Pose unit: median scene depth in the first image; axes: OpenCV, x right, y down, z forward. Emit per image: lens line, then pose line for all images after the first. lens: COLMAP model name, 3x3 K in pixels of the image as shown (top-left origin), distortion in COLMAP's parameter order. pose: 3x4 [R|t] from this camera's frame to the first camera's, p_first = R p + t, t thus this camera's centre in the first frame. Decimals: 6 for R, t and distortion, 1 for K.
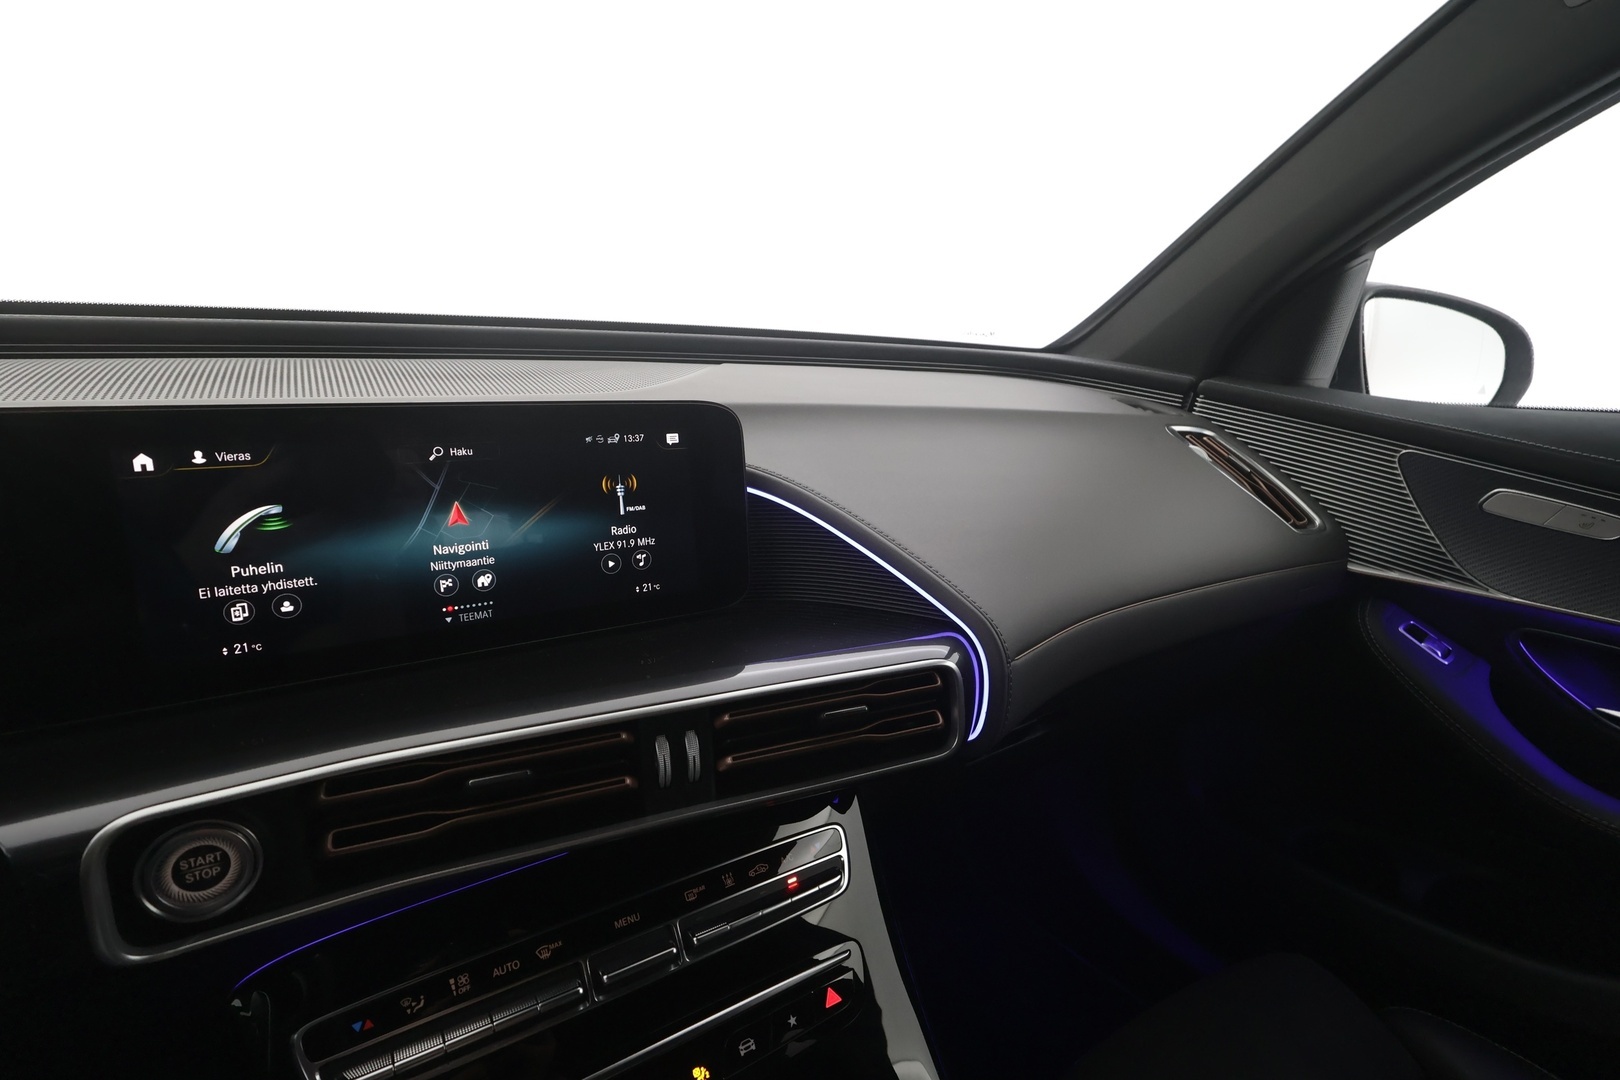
lens RADIAL K [[760.1, 0, 810.0], [0, 760.1, 540.0], [0, 0, 1]] dist [-0.000651, 0.000361]
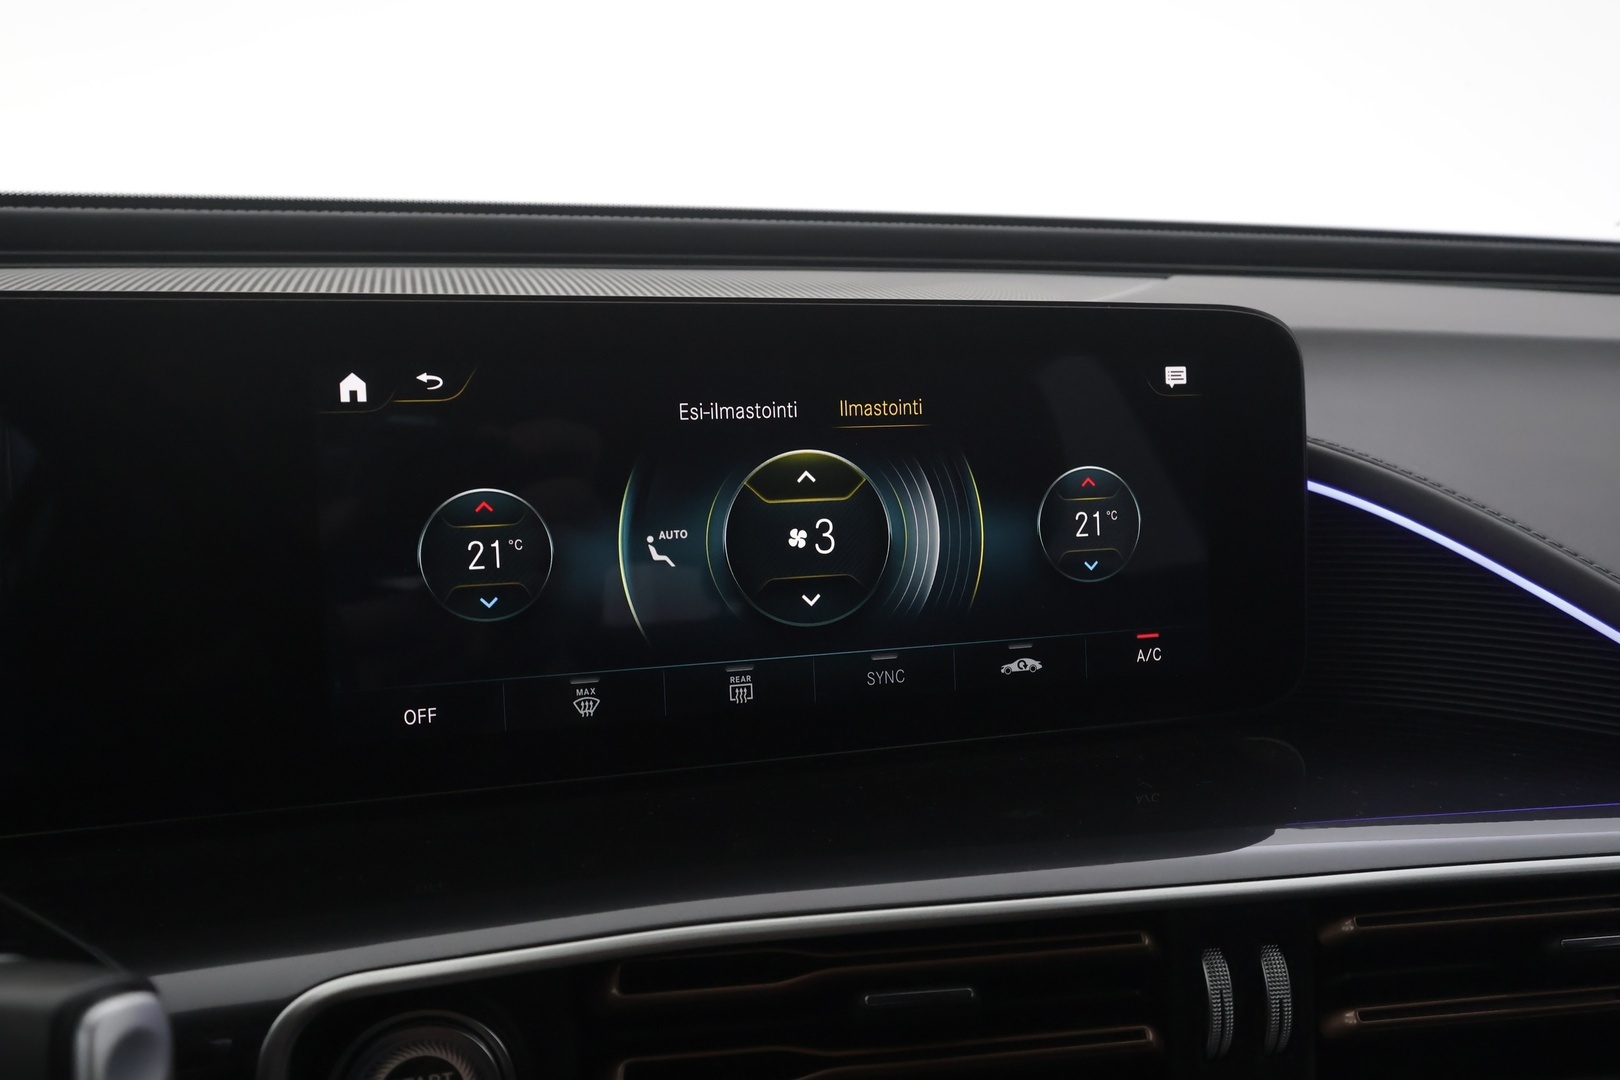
lens RADIAL K [[1290.4, 0, 811.1], [0, 1290.4, 527.0], [0, 0, 1]] dist [-0.005190, 0.012825]
pose [[0.964583, 0.022768, -0.262797, -0.224111], [-0.045430, 0.995720, -0.080485, 0.063522], [0.259840, 0.089573, 0.961488, 0.107321]]
